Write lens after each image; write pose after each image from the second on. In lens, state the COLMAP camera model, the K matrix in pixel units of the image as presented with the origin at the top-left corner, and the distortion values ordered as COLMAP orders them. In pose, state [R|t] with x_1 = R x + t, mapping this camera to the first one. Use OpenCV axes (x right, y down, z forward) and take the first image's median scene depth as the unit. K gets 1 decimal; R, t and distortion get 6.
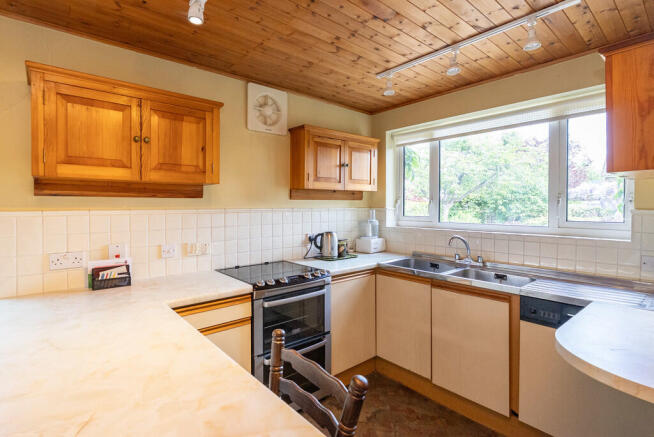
lens RADIAL K [[328.4, 0, 327.9], [0, 328.4, 212.8], [0, 0, 1]] dist [-0.021793, -0.000368]
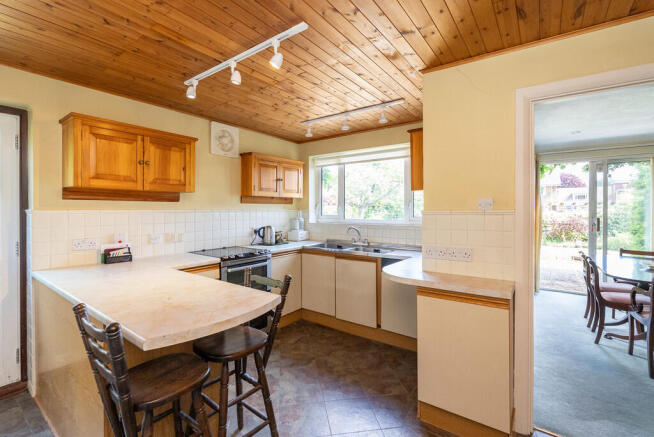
lens RADIAL K [[298.4, 0, 338.0], [0, 298.4, 211.9], [0, 0, 1]] dist [-0.003964, -0.000276]
pose [[0.969552, -0.000540, 0.244885, -0.029647], [0.004182, 0.999888, -0.014352, 0.020751], [-0.244850, 0.014939, 0.969446, -0.433110]]
